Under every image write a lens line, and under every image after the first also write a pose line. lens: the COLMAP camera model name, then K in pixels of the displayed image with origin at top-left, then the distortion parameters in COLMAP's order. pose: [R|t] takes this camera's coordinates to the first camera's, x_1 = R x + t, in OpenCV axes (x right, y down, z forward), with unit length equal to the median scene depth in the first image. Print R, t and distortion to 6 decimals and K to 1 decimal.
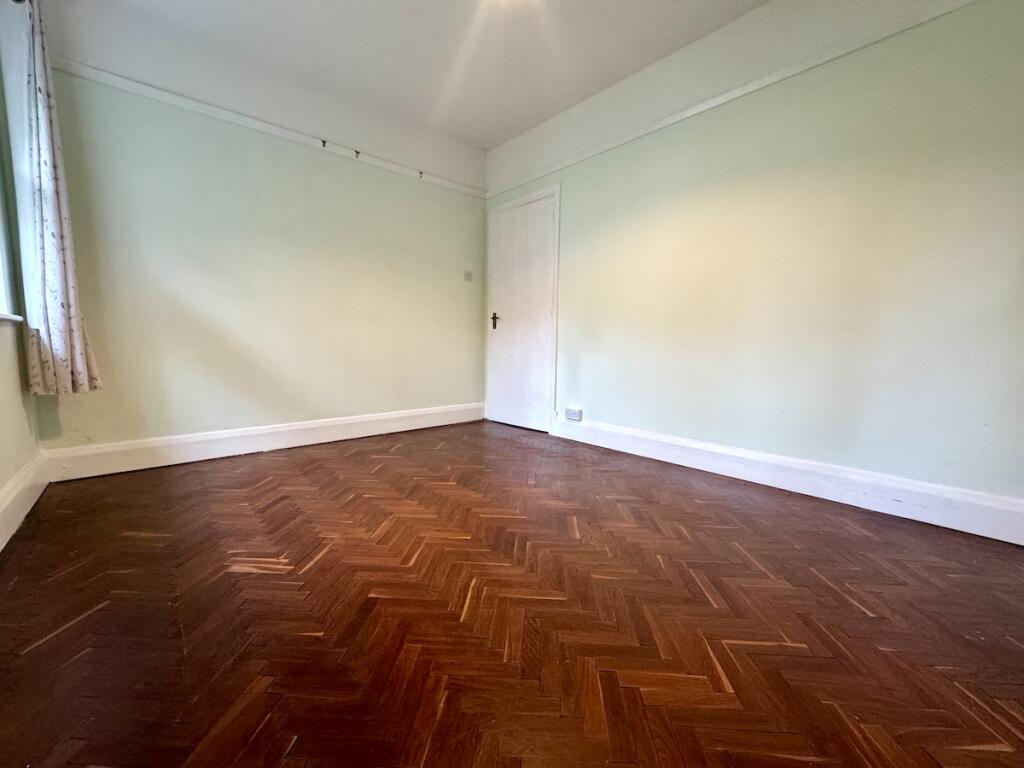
lens RADIAL K [[411.6, 0, 514.1], [0, 411.6, 384.2], [0, 0, 1]] dist [-0.000371, -0.000383]
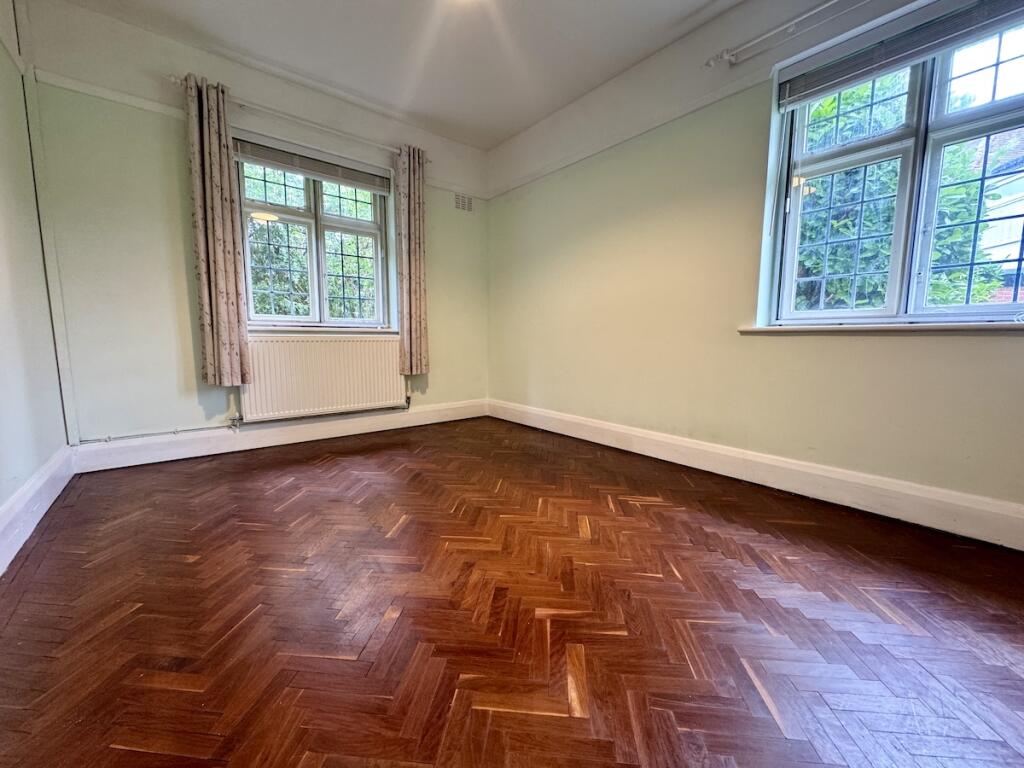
lens RADIAL K [[411.6, 0, 514.1], [0, 411.6, 384.2], [0, 0, 1]] dist [-0.000371, -0.000383]
pose [[-0.999060, -0.020518, 0.038185, -0.197894], [-0.012057, 0.977659, 0.209851, -0.242915], [-0.041637, 0.209193, -0.976987, 2.228916]]
